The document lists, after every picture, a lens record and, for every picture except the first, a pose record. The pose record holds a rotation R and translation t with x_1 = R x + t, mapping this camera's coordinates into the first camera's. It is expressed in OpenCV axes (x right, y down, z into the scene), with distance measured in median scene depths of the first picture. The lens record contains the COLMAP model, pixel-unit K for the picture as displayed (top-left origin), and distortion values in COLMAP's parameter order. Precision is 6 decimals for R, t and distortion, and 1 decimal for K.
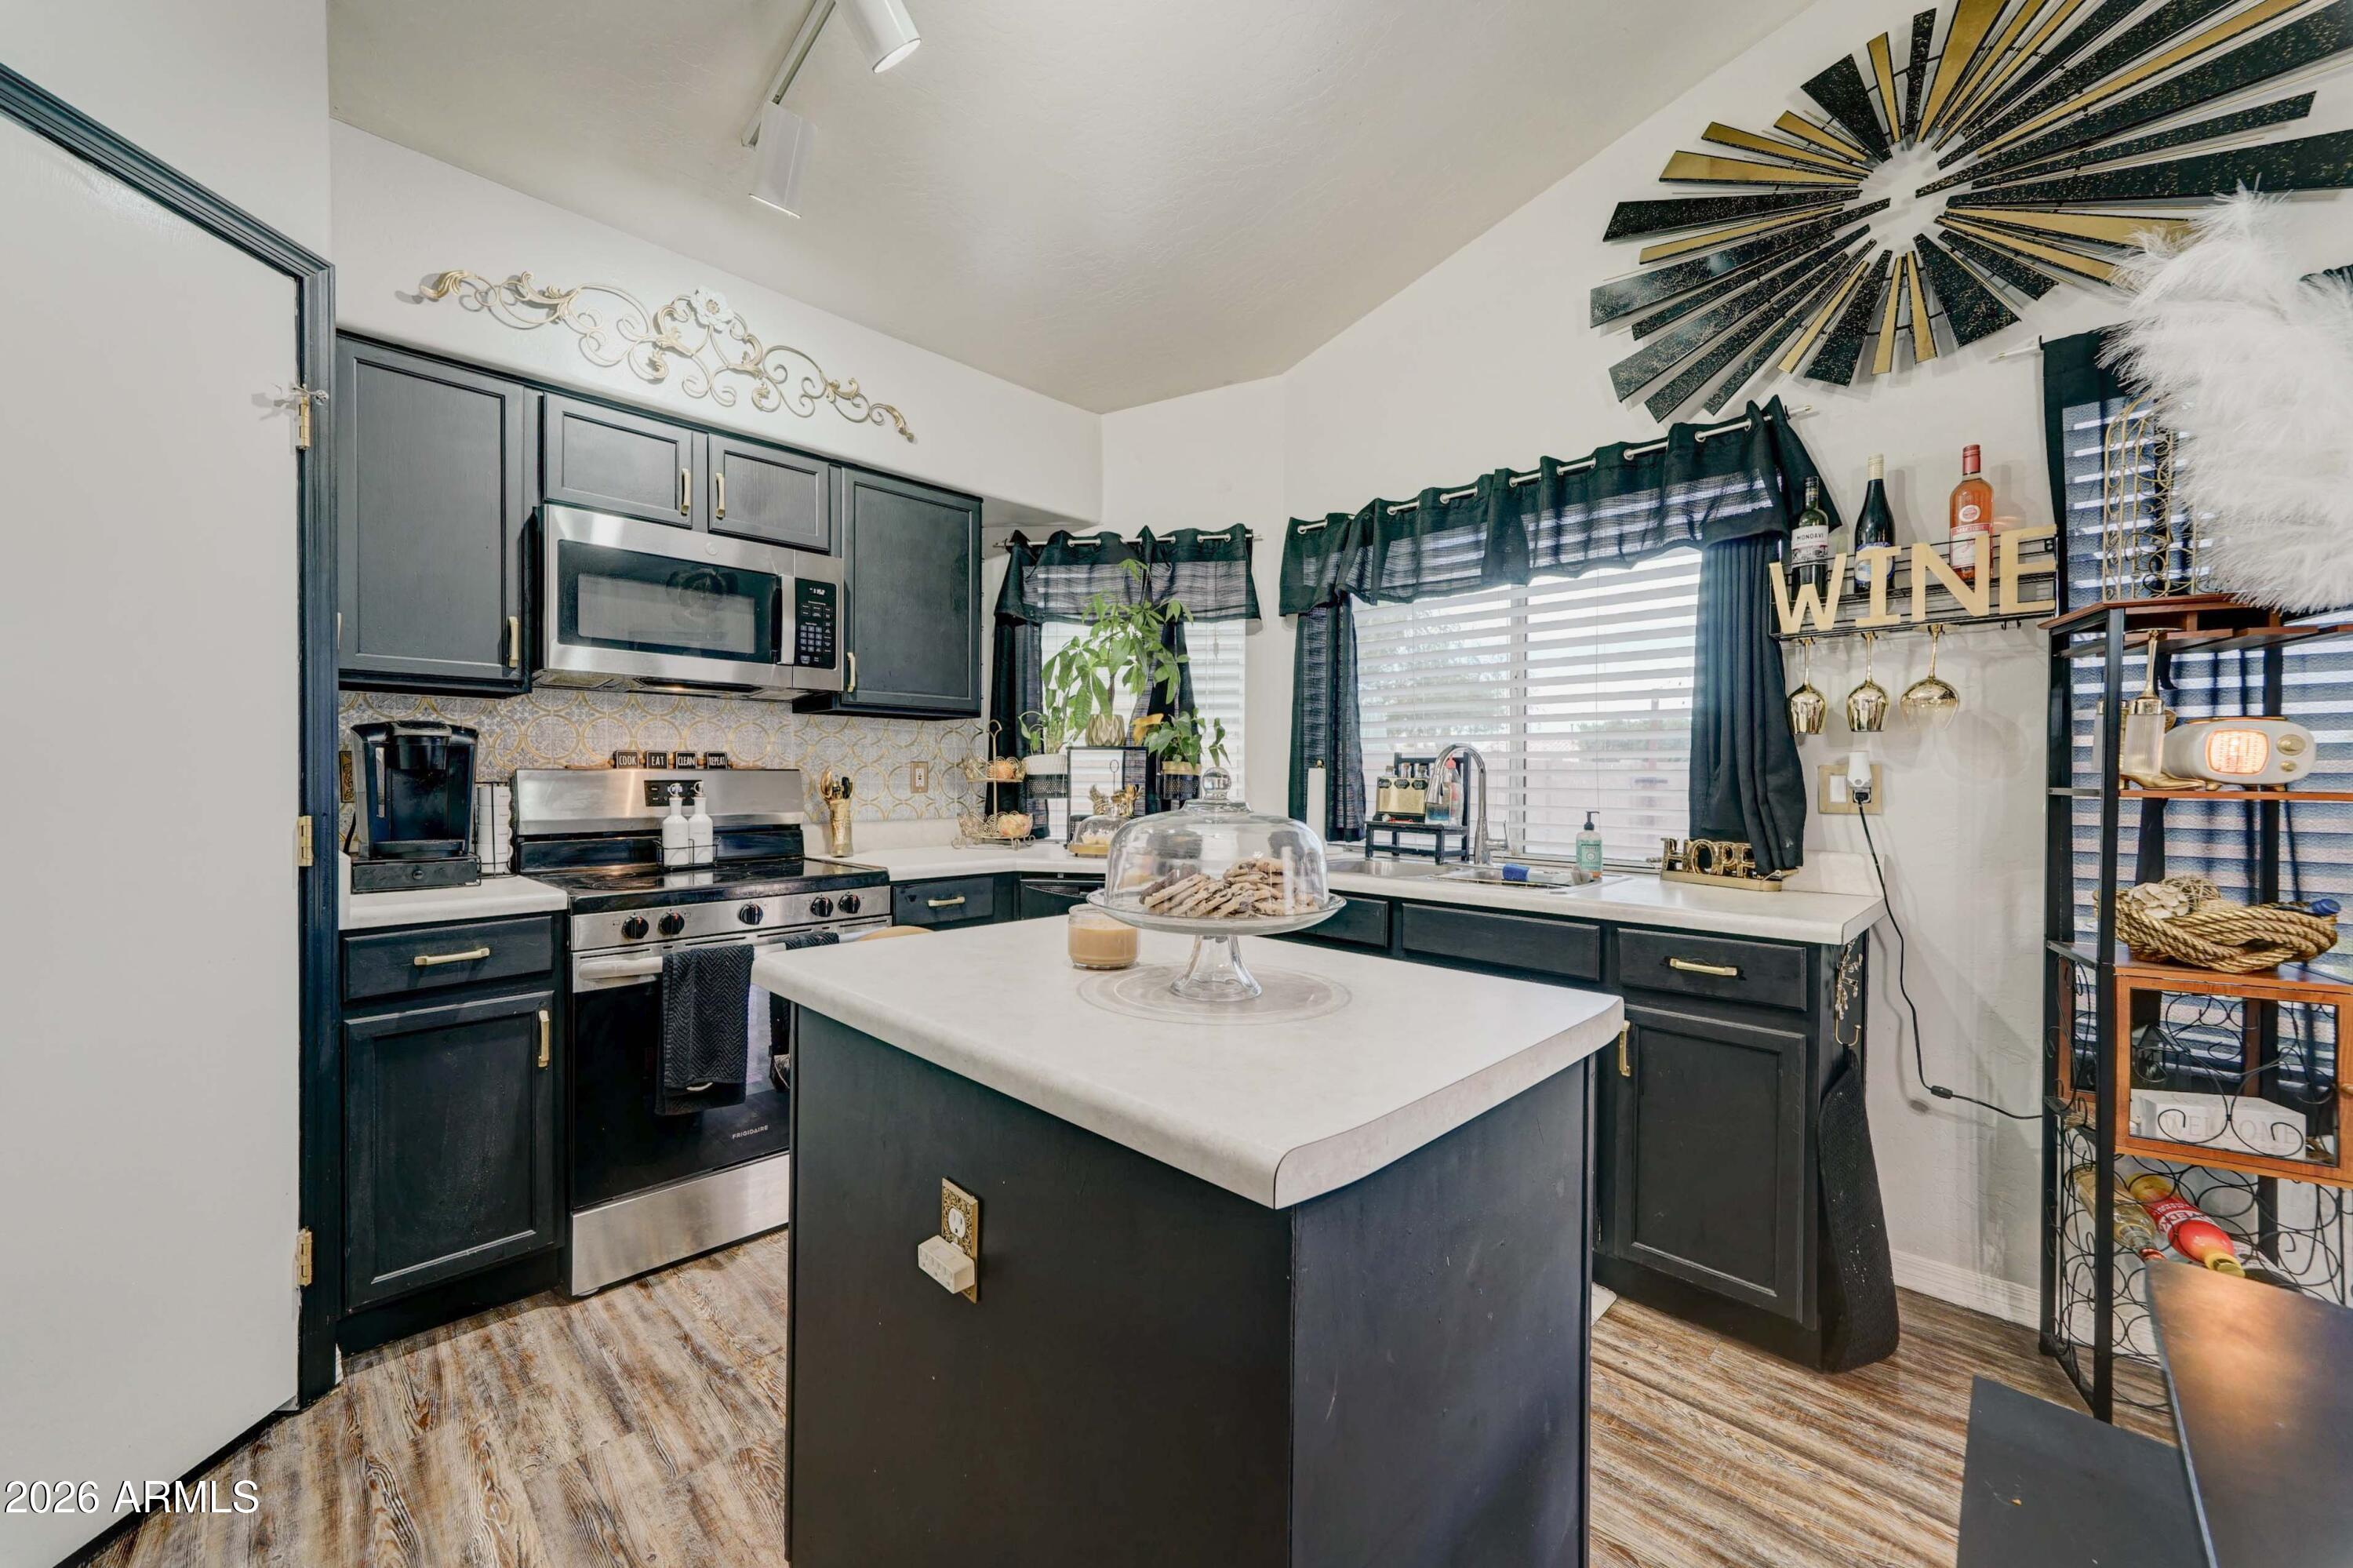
lens RADIAL K [[892.8, 0, 1176.5], [0, 892.8, 784.0], [0, 0, 1]] dist [0.025725, 0.000070]
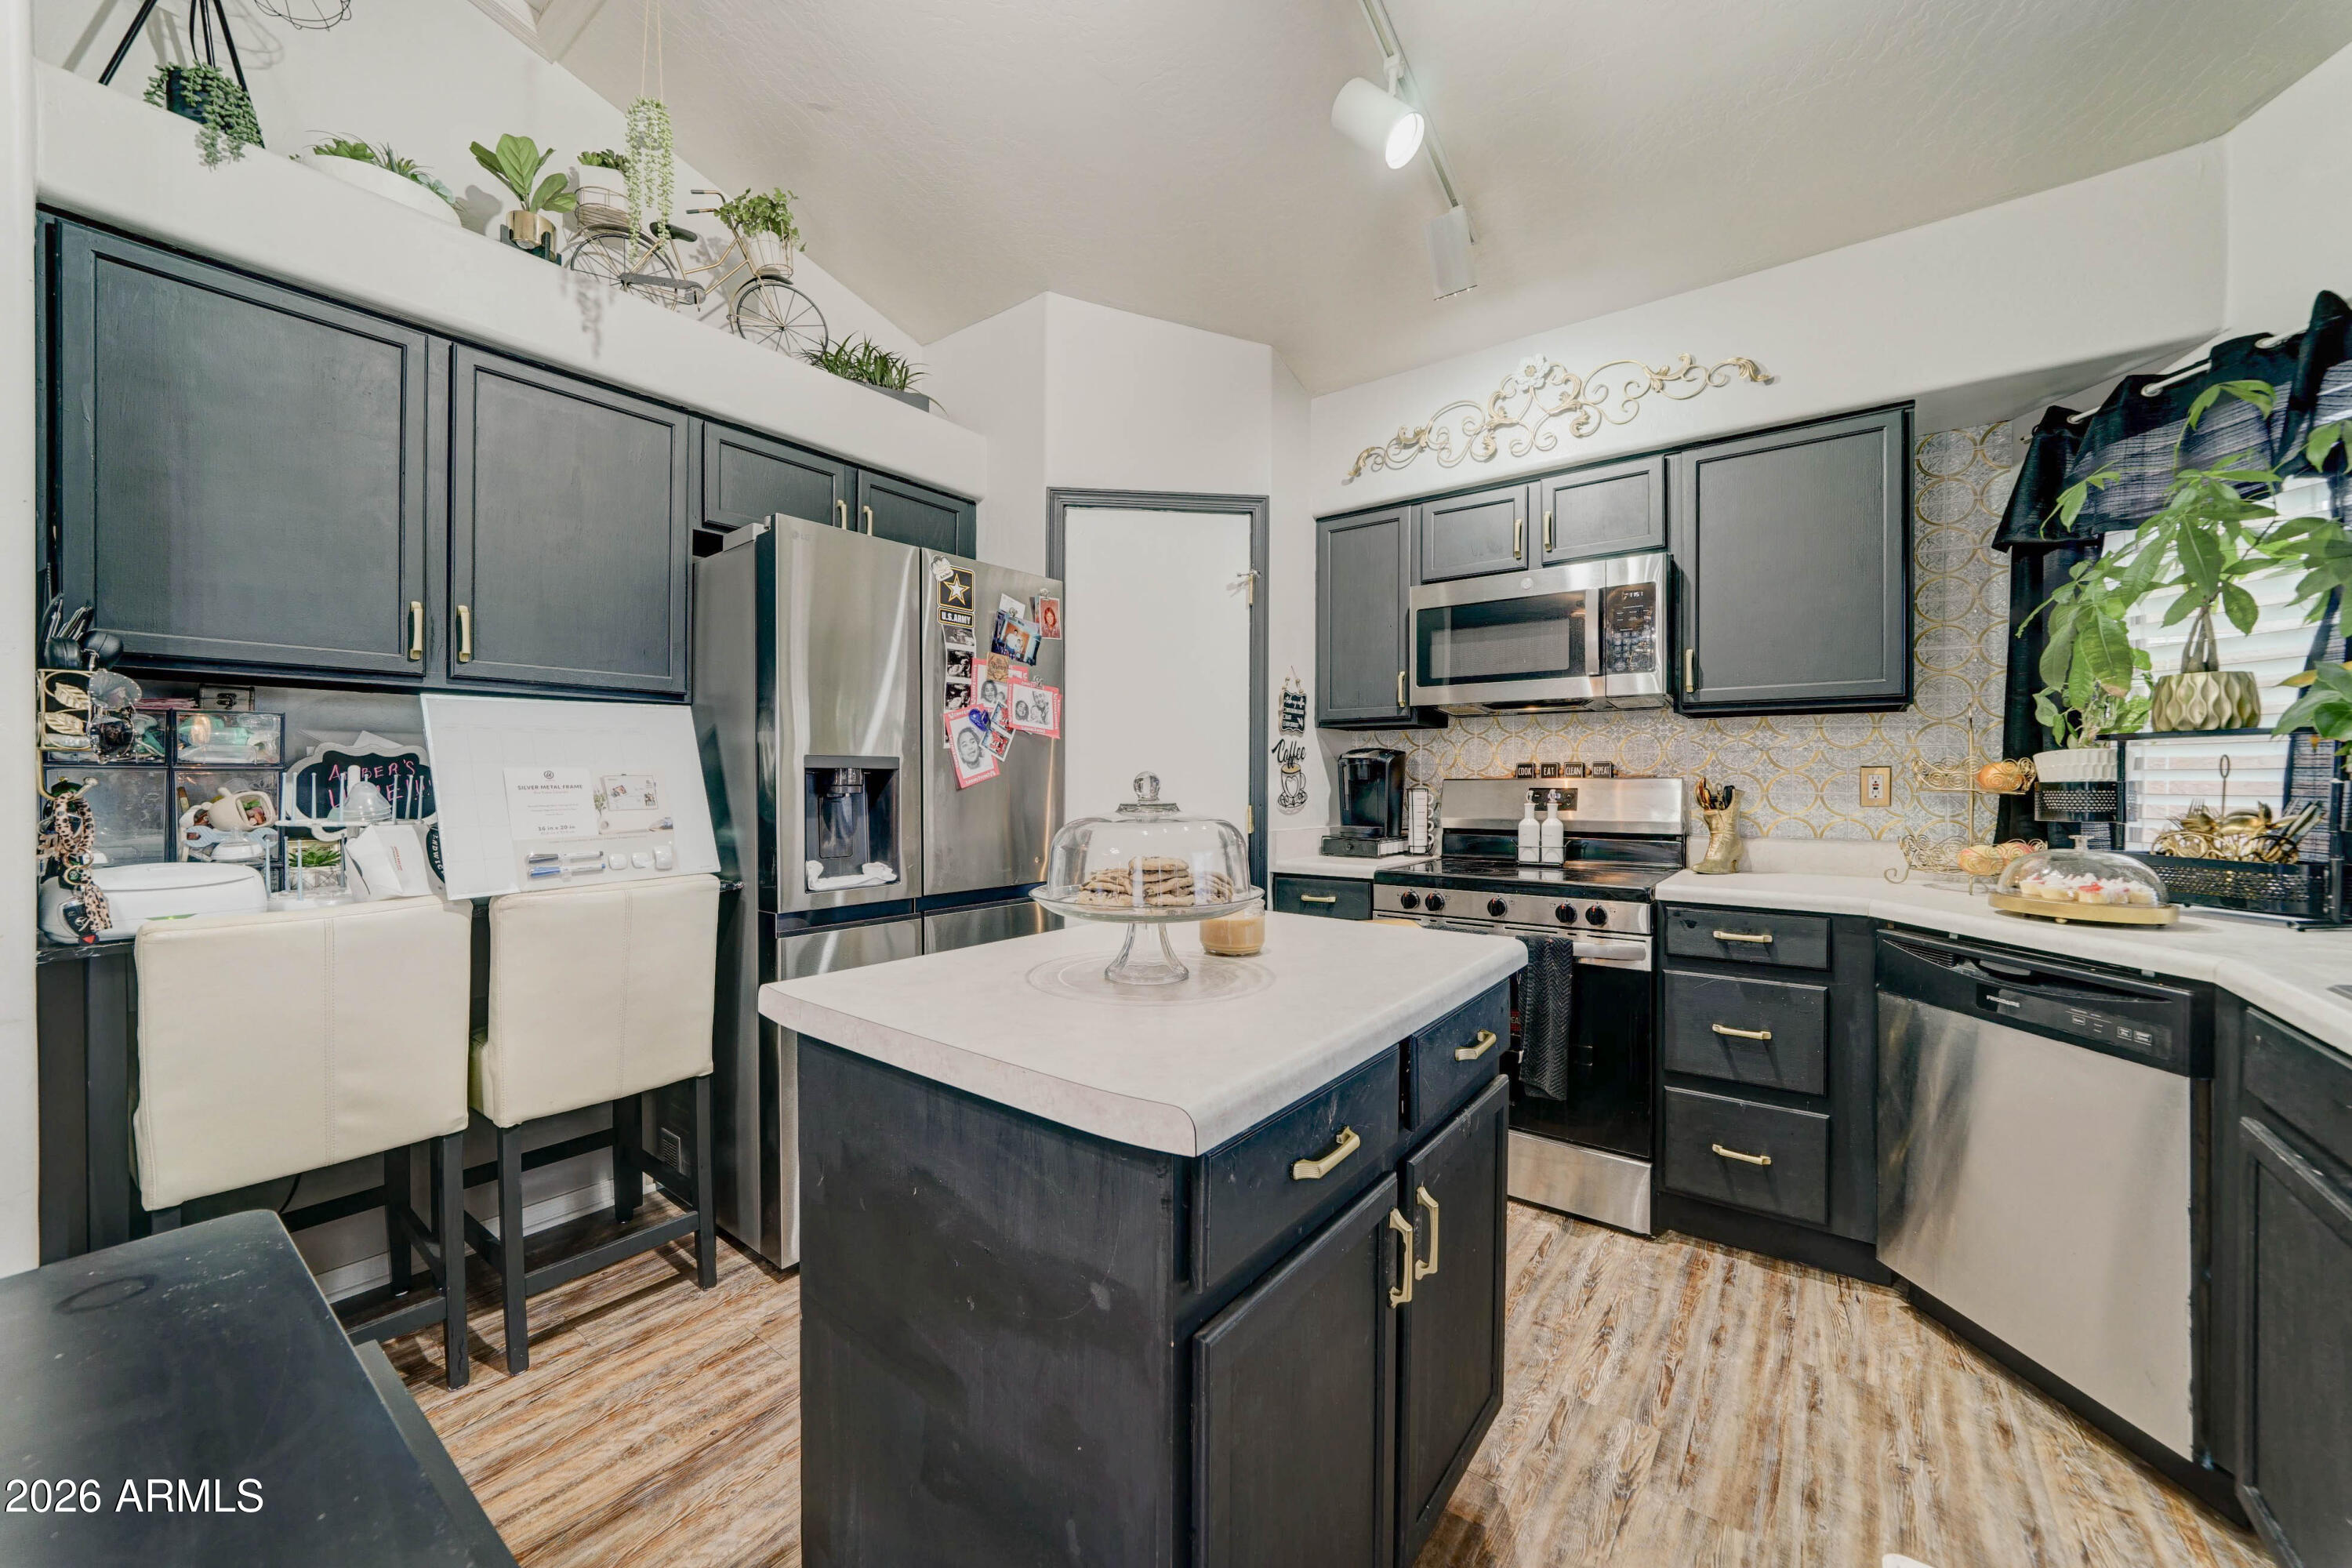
lens RADIAL K [[914.2, 0, 1176.0], [0, 914.2, 784.0], [0, 0, 1]] dist [0.000663, 0.000004]
pose [[0.141685, -0.003138, -0.989907, 0.534097], [-0.012299, 0.999912, -0.004930, 0.001546], [0.989835, 0.012873, 0.141634, 0.386225]]
